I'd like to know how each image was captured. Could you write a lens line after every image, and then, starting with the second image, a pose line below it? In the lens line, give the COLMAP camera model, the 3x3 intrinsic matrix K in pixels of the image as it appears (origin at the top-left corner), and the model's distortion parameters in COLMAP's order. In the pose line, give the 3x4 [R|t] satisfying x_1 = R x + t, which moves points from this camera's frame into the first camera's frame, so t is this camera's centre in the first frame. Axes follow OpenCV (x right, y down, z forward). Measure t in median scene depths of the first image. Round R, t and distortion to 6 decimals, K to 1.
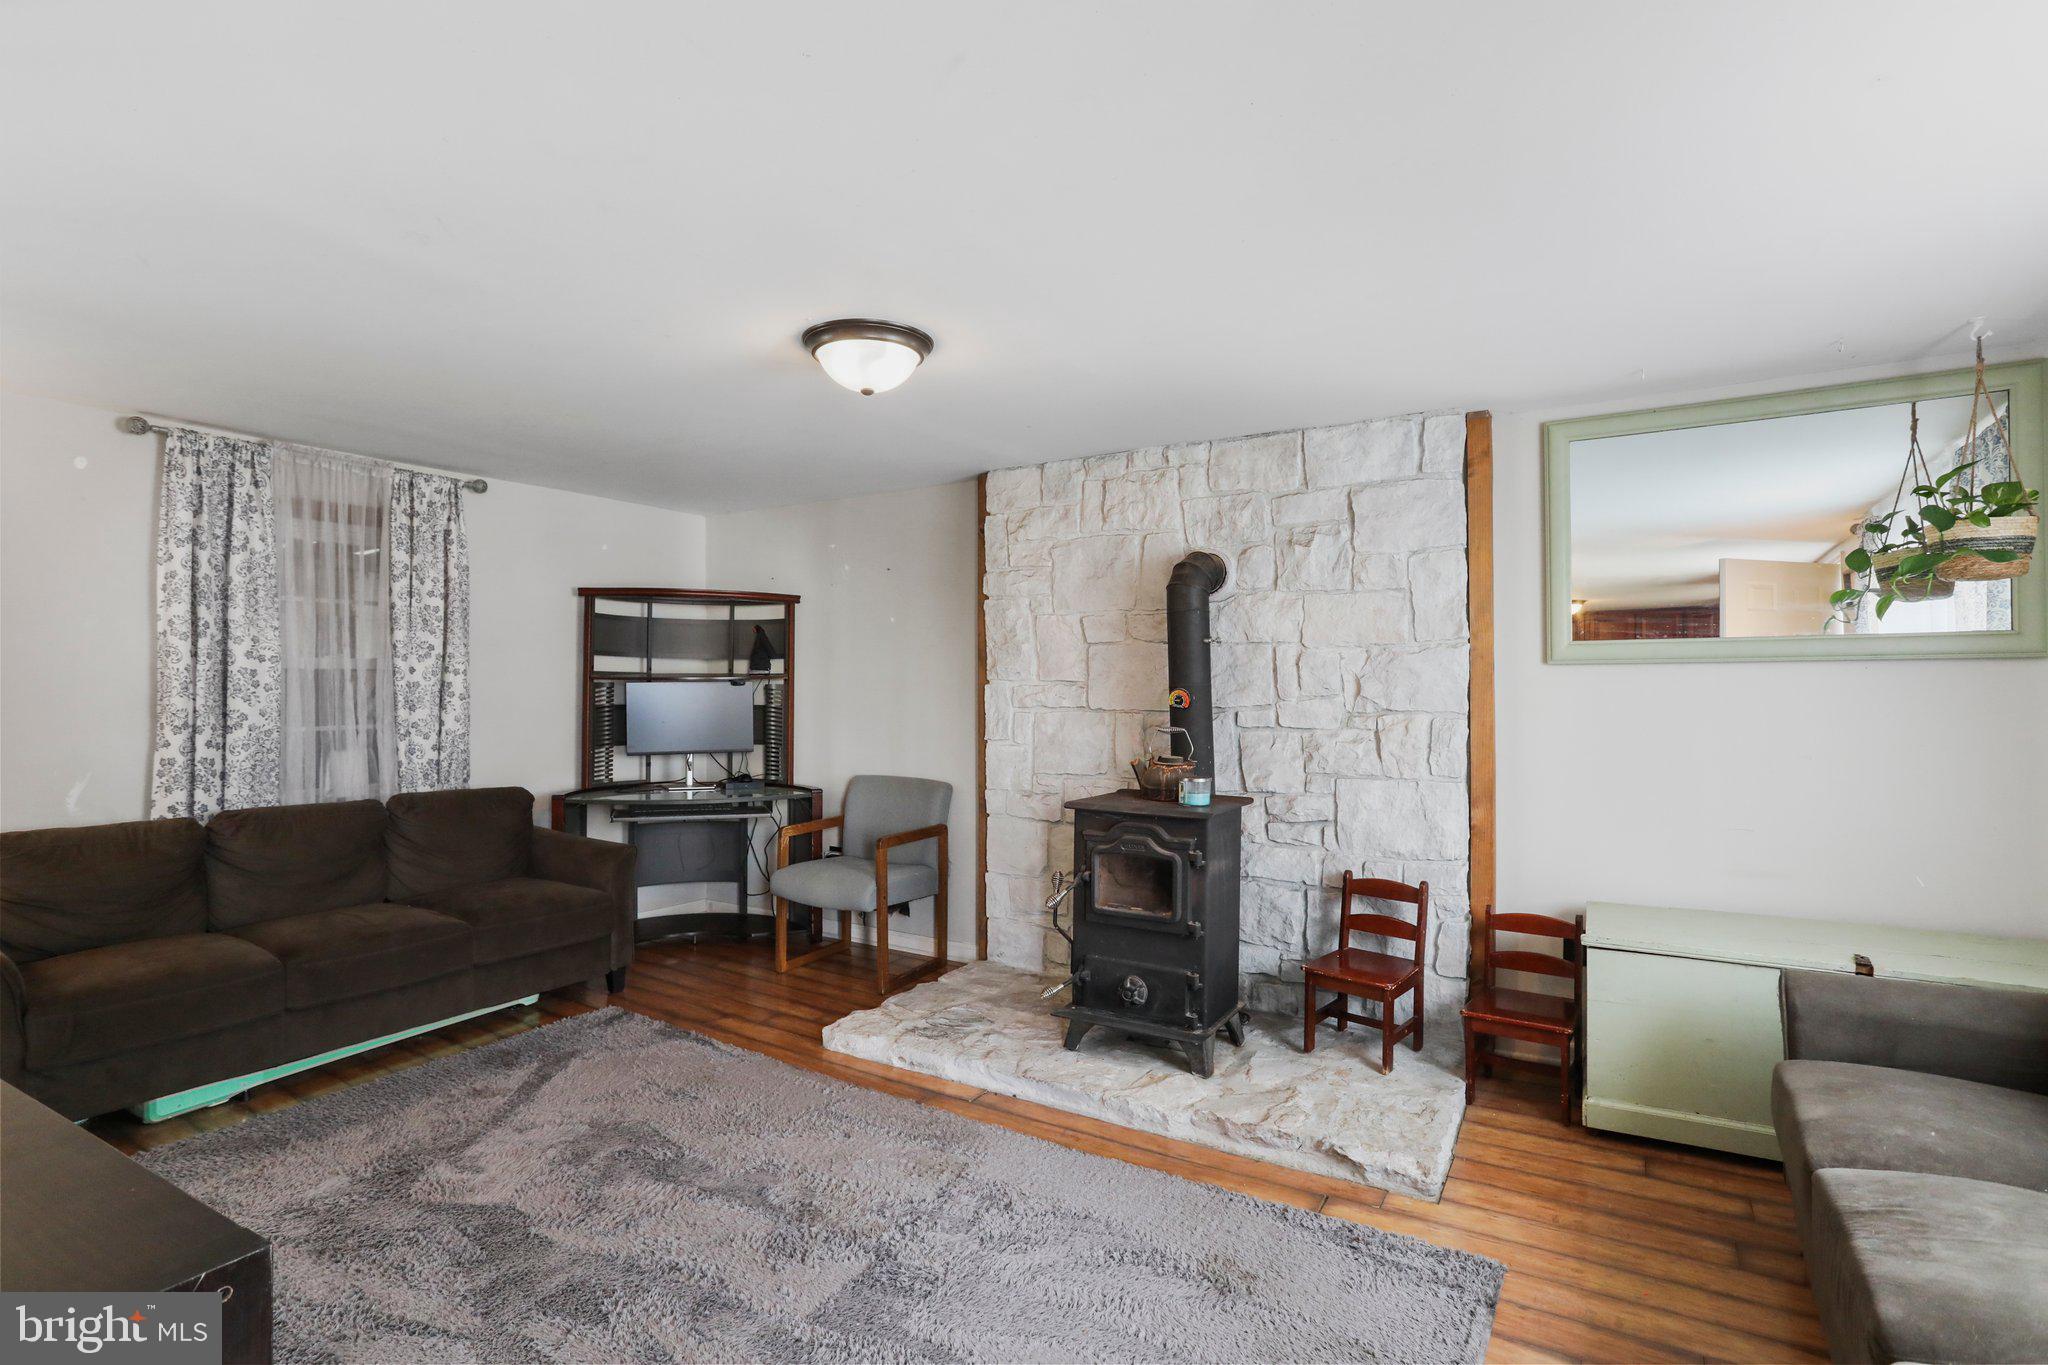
lens RADIAL K [[1004.3, 0, 1023.3], [0, 1004.3, 644.2], [0, 0, 1]] dist [-0.066395, 0.041782]
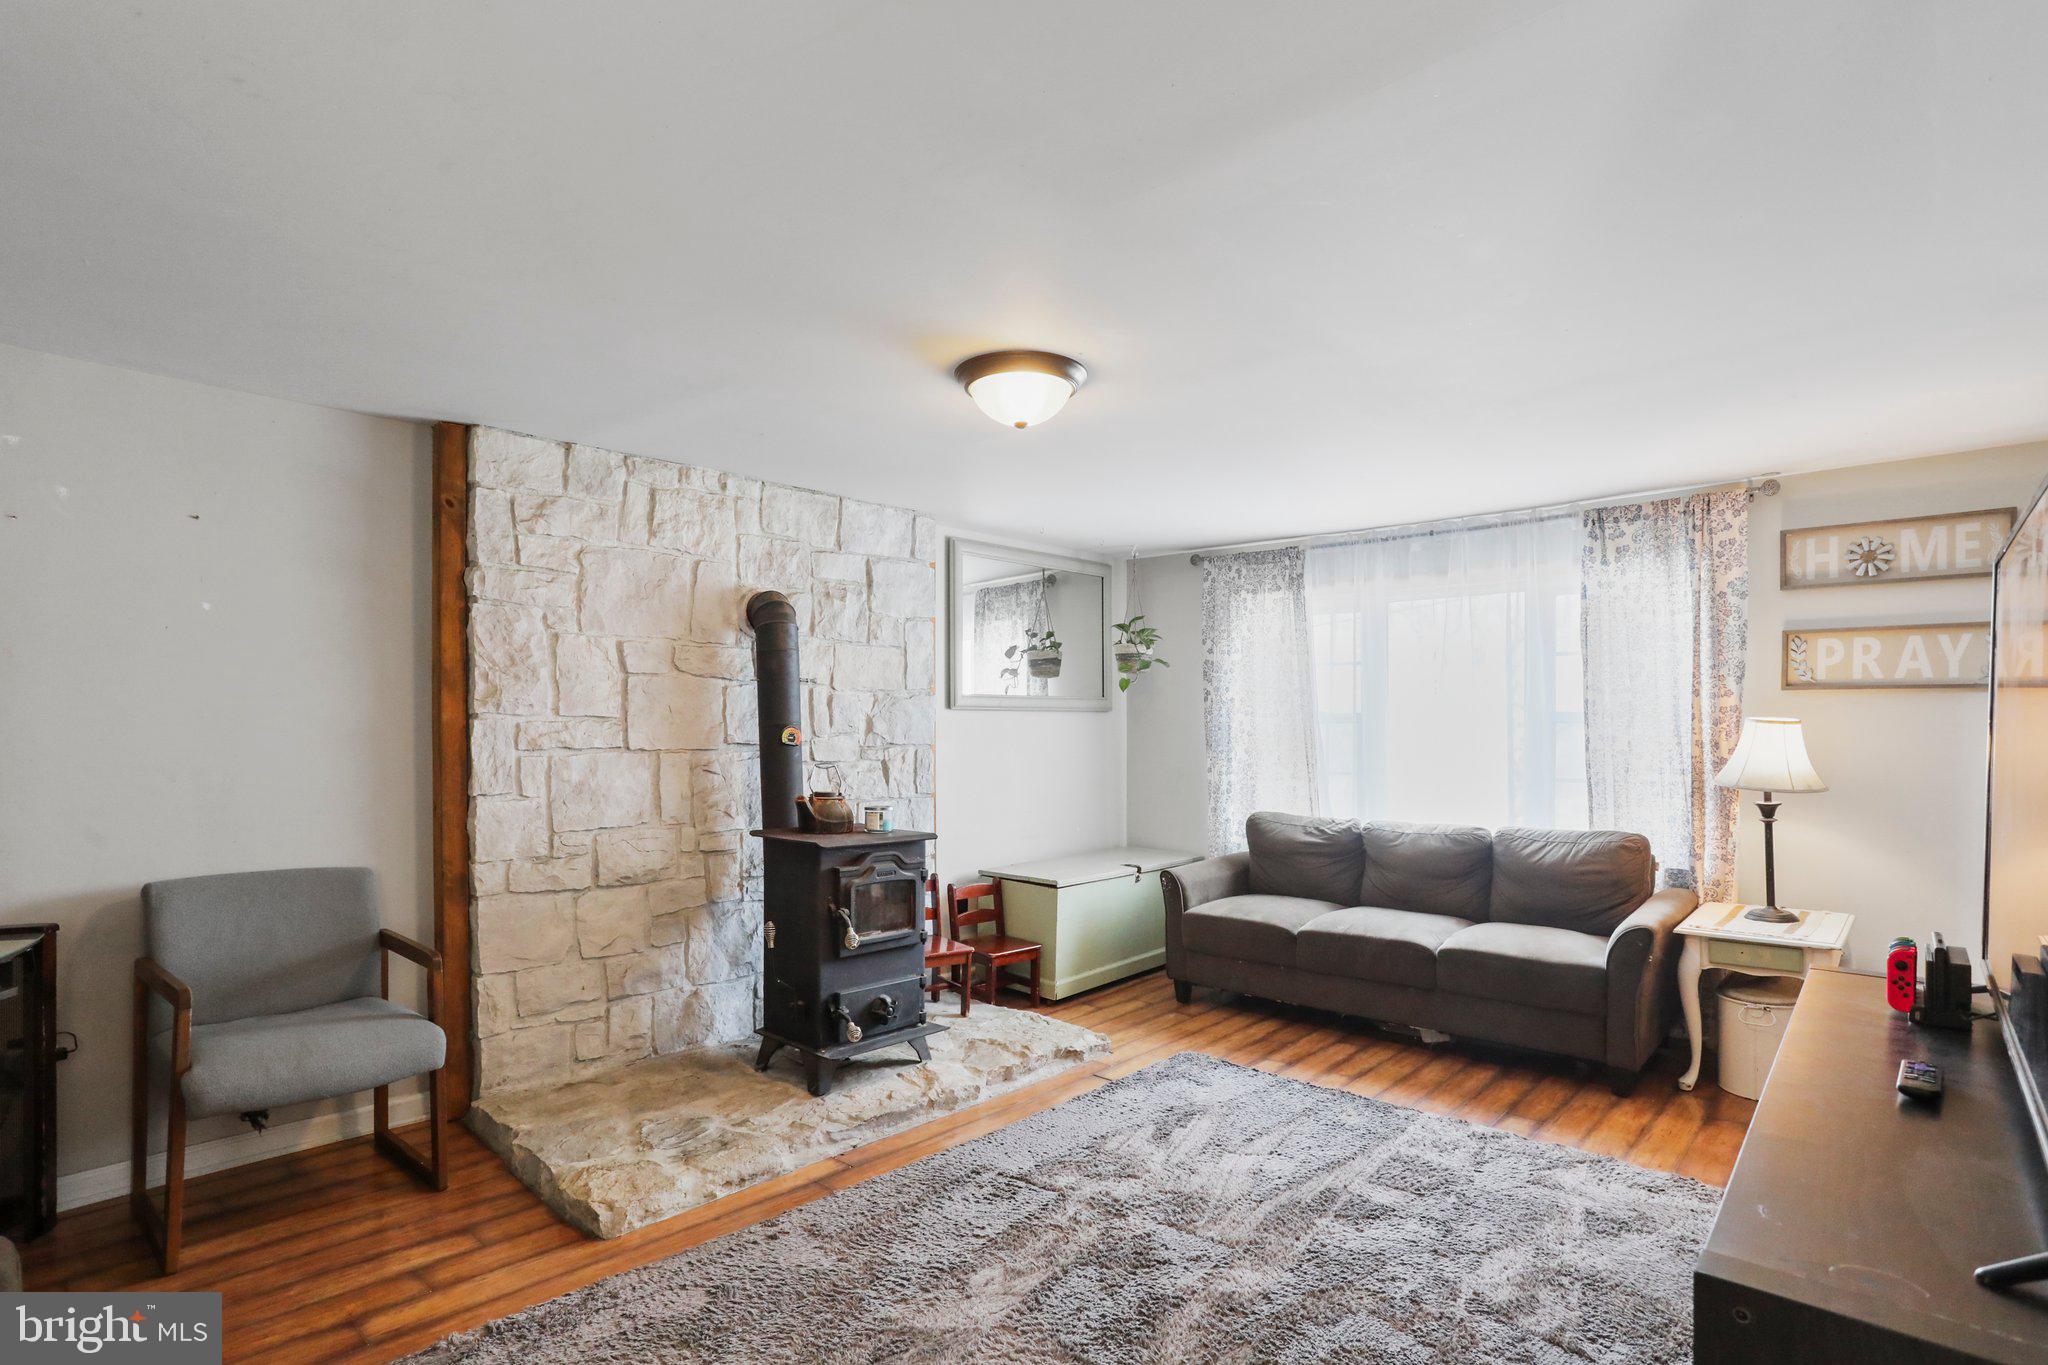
lens RADIAL K [[1010.3, 0, 1025.7], [0, 1010.3, 708.2], [0, 0, 1]] dist [-0.061044, 0.039693]
pose [[0.195939, 0.018891, 0.980434, -0.761200], [-0.041963, 0.999060, -0.010864, 0.026295], [-0.979718, -0.039013, 0.196547, 0.539388]]
